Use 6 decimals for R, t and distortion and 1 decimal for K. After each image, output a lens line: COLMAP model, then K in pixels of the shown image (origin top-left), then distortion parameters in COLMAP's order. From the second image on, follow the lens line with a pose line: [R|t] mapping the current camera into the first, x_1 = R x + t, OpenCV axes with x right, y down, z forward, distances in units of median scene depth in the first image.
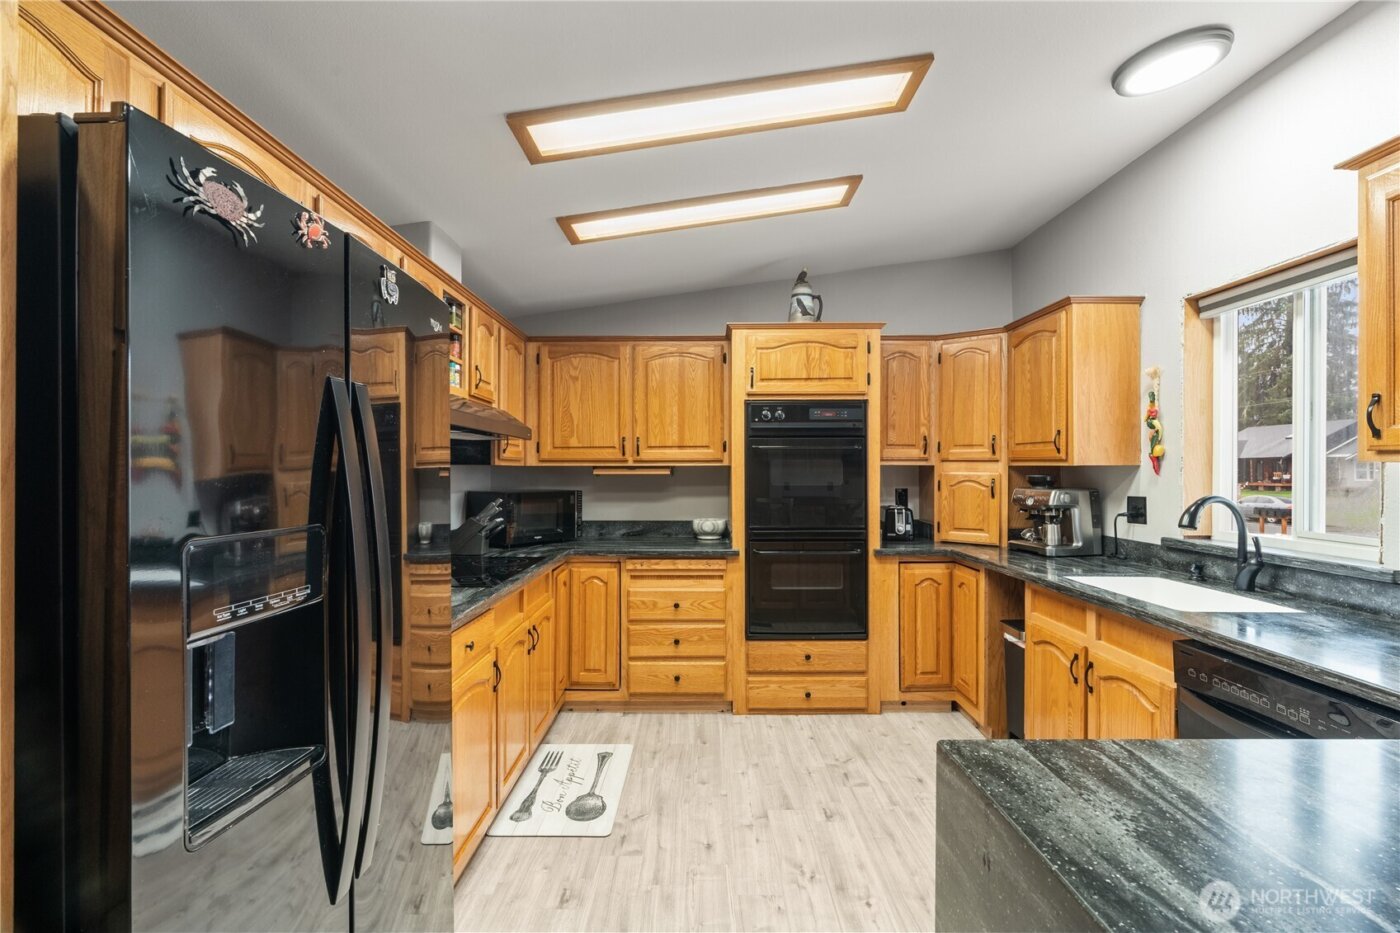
lens RADIAL K [[630.4, 0, 702.6], [0, 630.4, 464.8], [0, 0, 1]] dist [-0.002336, 0.000460]
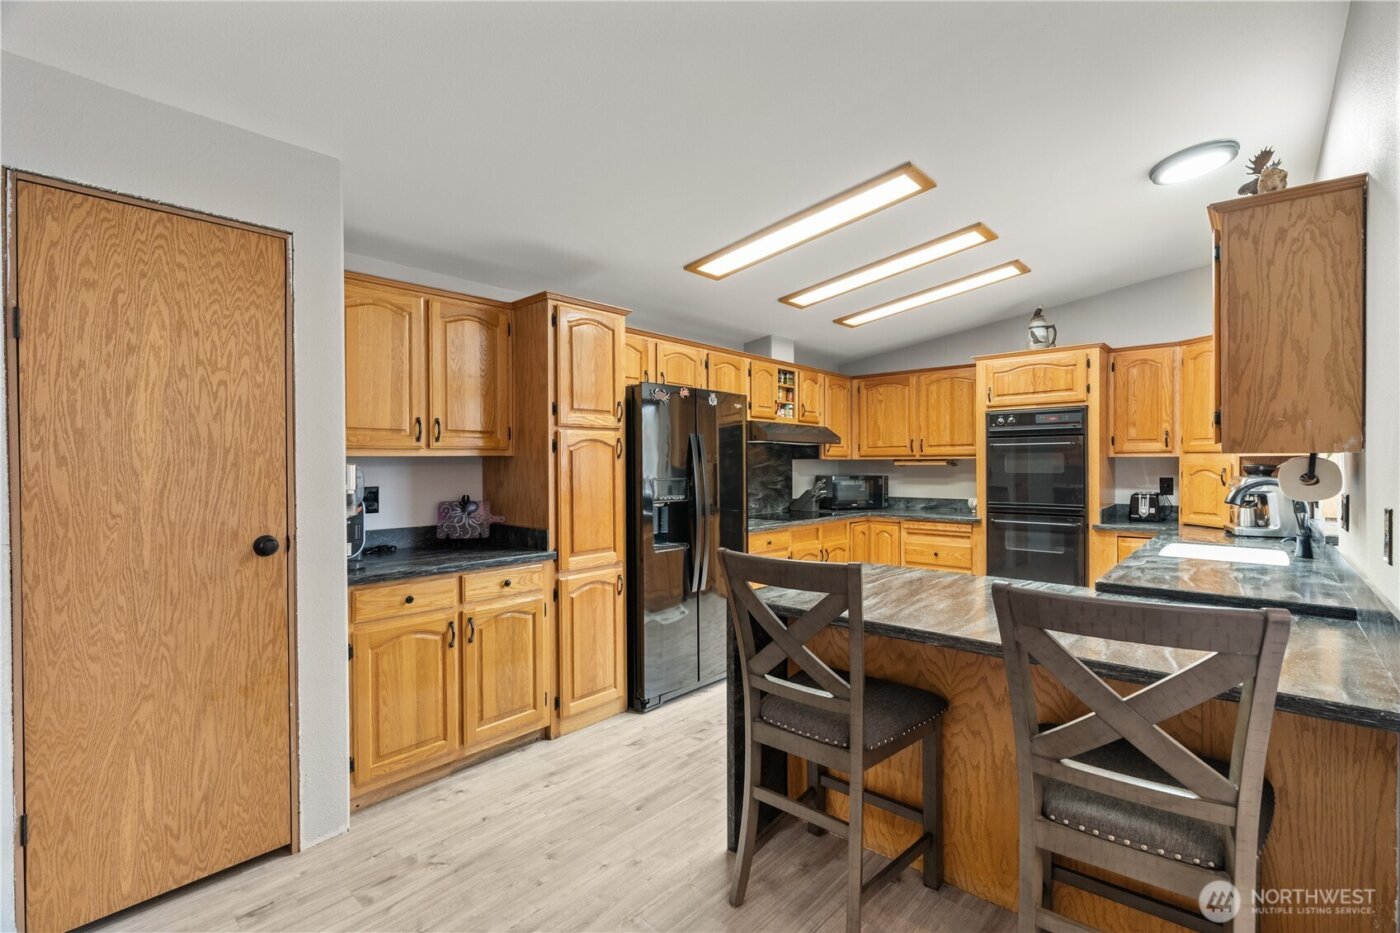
lens RADIAL K [[630.4, 0, 702.6], [0, 630.4, 464.8], [0, 0, 1]] dist [-0.002336, 0.000460]
pose [[0.751583, -0.000728, -0.659638, 0.501566], [0.008625, 0.999925, 0.008725, -0.001996], [0.659582, -0.012247, 0.751533, -0.443213]]
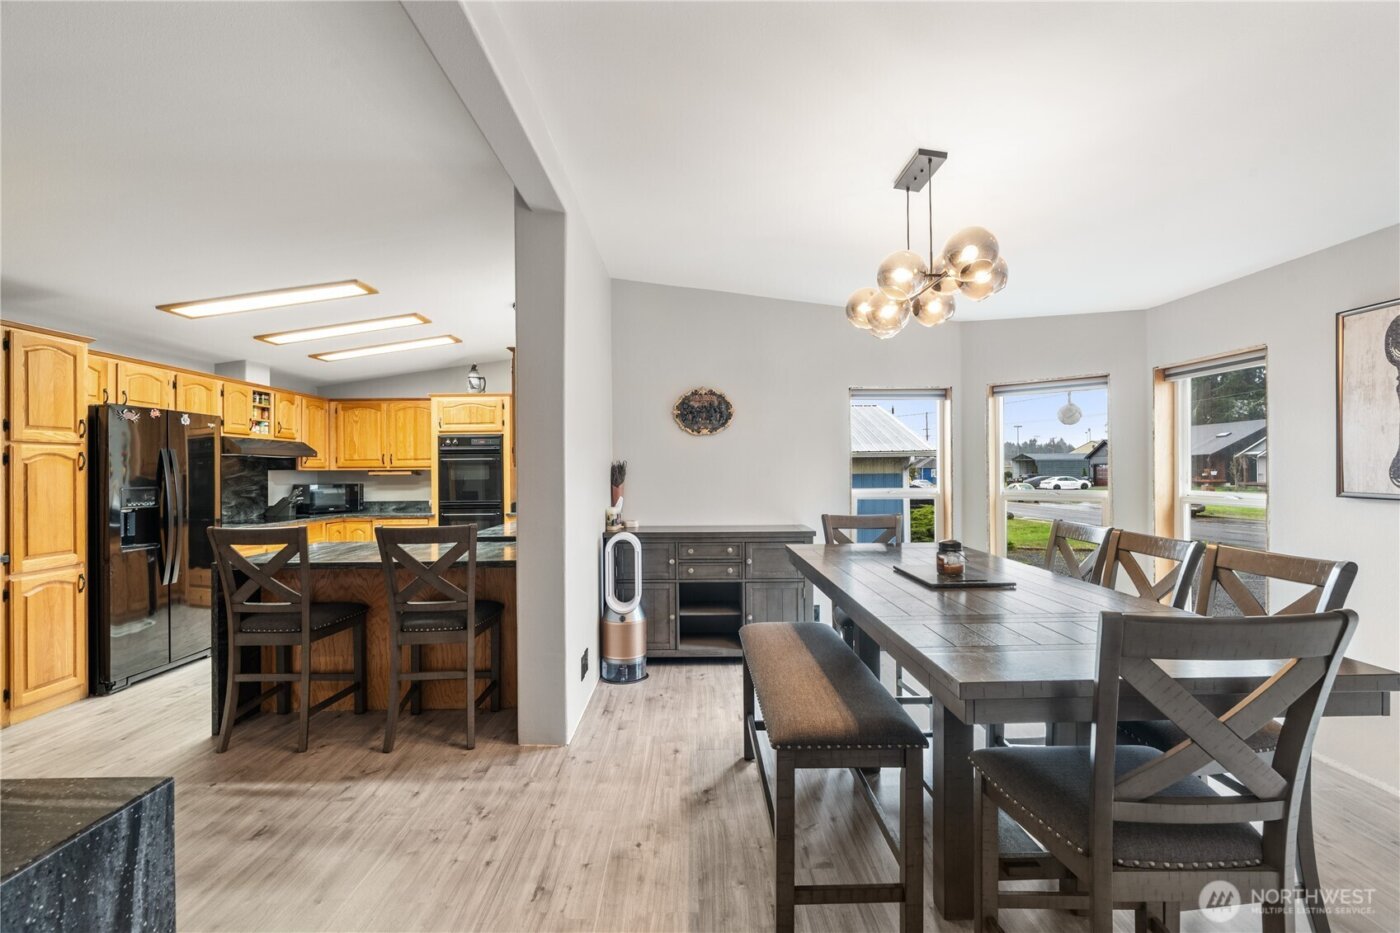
lens RADIAL K [[635.7, 0, 700.0], [0, 635.7, 466.5], [0, 0, 1]] dist [-0.001059, 0.000551]
pose [[0.999885, -0.007069, 0.013441, 0.806959], [0.007045, 0.999973, 0.001863, -0.005244], [-0.013454, -0.001768, 0.999908, -0.892712]]
